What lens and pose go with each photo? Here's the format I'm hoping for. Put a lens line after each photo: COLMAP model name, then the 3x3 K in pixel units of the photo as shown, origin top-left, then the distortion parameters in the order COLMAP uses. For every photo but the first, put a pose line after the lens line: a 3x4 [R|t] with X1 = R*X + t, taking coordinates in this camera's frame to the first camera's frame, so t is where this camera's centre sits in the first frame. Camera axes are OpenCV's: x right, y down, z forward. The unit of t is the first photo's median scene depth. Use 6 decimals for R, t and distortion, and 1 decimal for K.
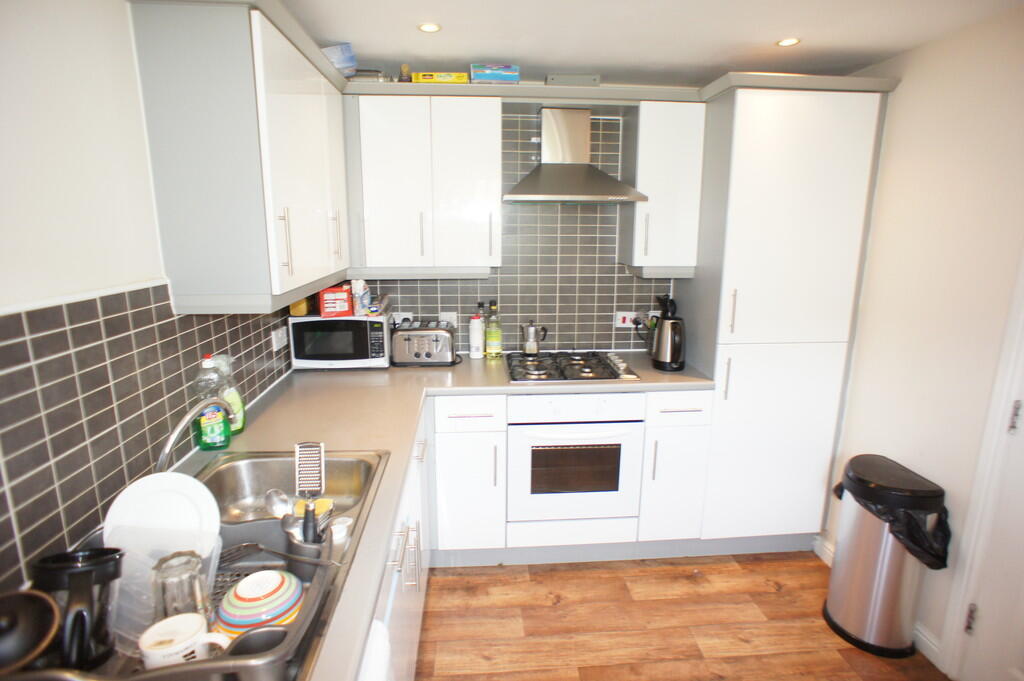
lens RADIAL K [[534.2, 0, 512.0], [0, 534.2, 340.5], [0, 0, 1]] dist [-0.085779, 0.056995]
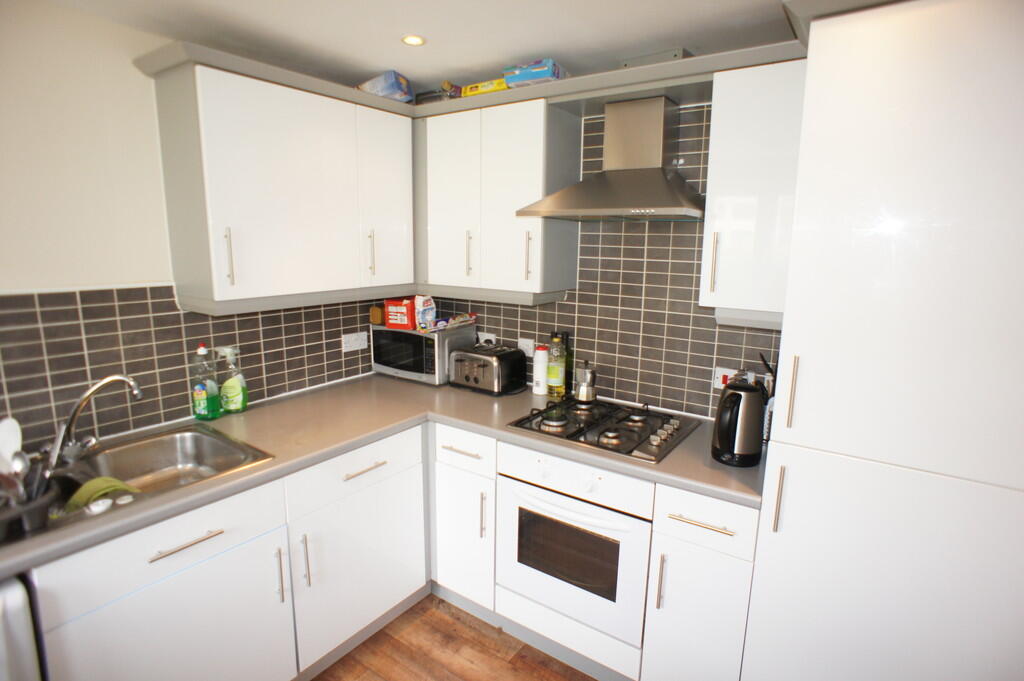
lens RADIAL K [[534.2, 0, 512.0], [0, 534.2, 340.5], [0, 0, 1]] dist [-0.085779, 0.056995]
pose [[0.774631, 0.125508, -0.619835, 0.502002], [-0.146747, 0.989030, 0.016869, -0.072287], [0.615153, 0.077892, 0.784551, 0.306137]]
